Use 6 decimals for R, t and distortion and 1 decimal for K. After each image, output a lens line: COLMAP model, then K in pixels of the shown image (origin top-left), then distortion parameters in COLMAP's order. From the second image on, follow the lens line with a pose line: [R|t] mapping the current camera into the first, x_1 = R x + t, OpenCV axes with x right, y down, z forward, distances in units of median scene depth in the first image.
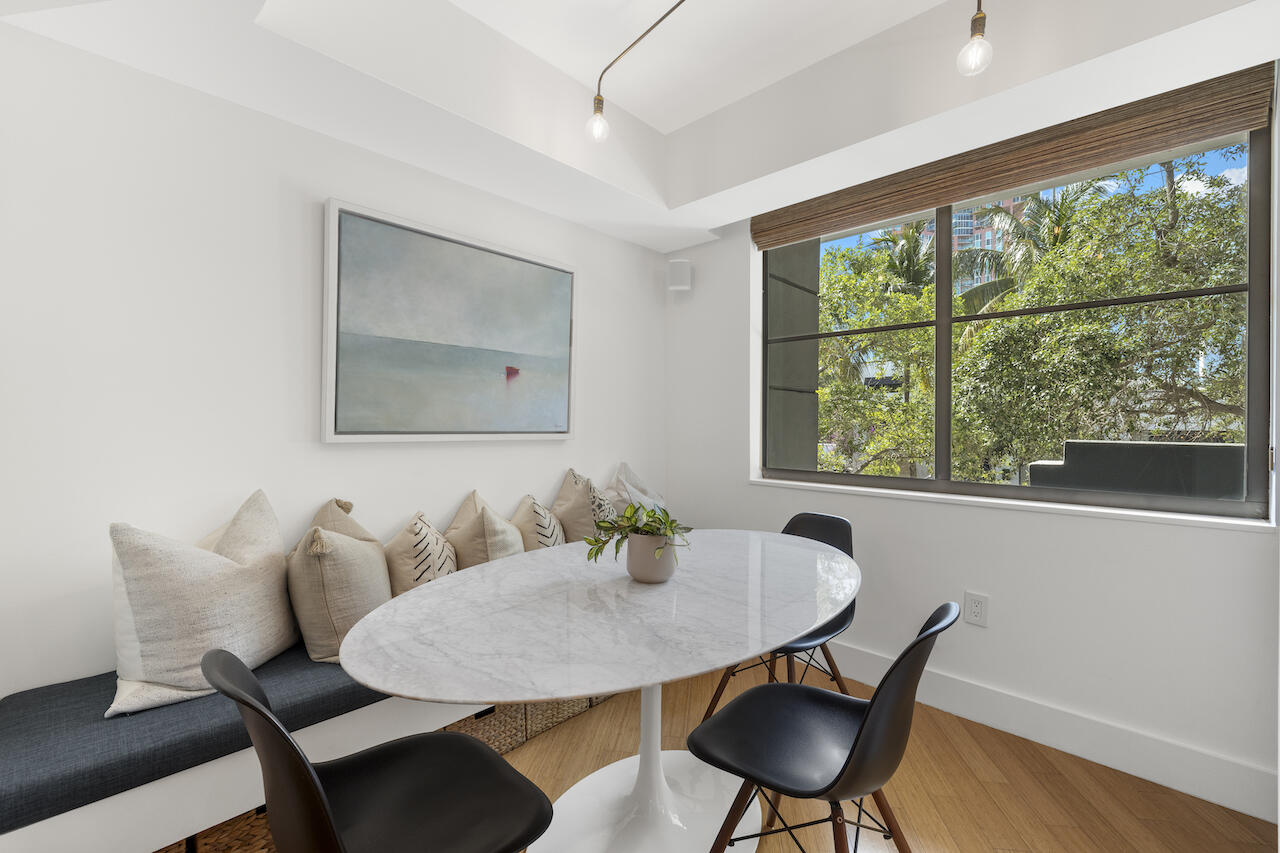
lens RADIAL K [[536.0, 0, 639.1], [0, 536.0, 423.5], [0, 0, 1]] dist [0.003374, 0.000160]
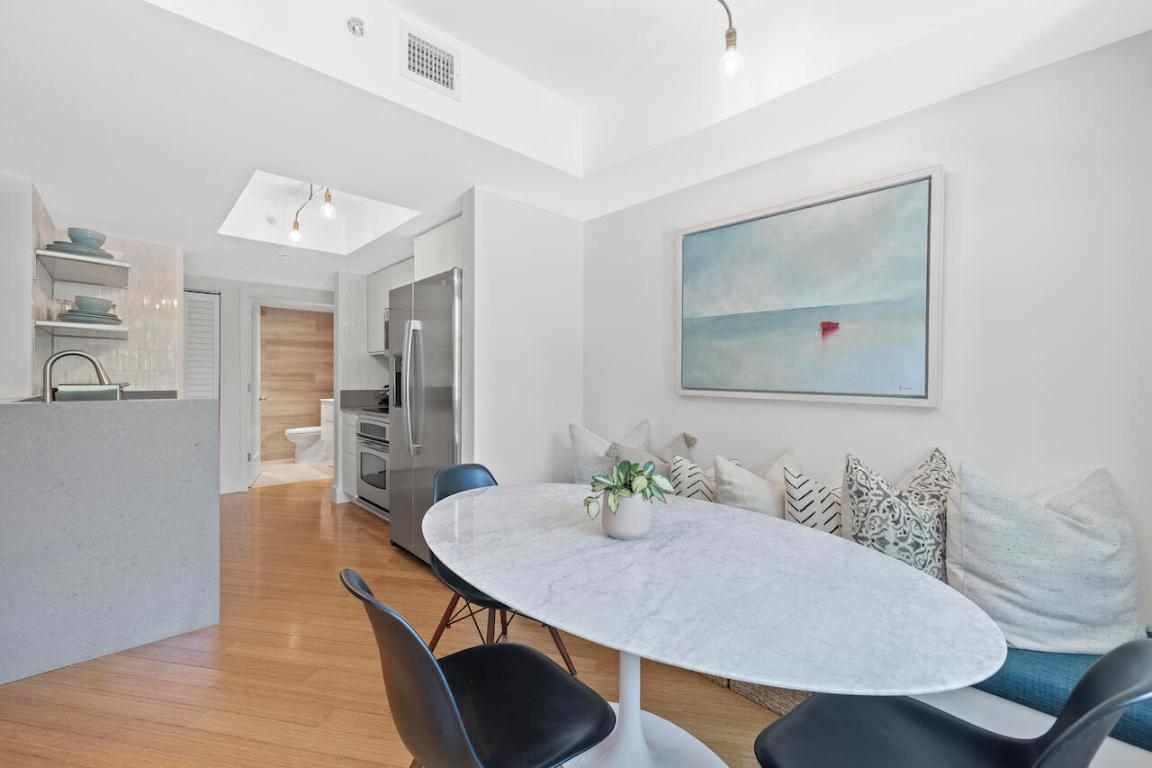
lens RADIAL K [[482.4, 0, 575.9], [0, 482.4, 383.9], [0, 0, 1]] dist [0.003374, 0.000160]
pose [[-0.061635, 0.006604, -0.998077, 0.643826], [-0.009205, 0.999932, 0.007185, -0.001609], [0.998056, 0.009630, -0.061570, 0.658560]]
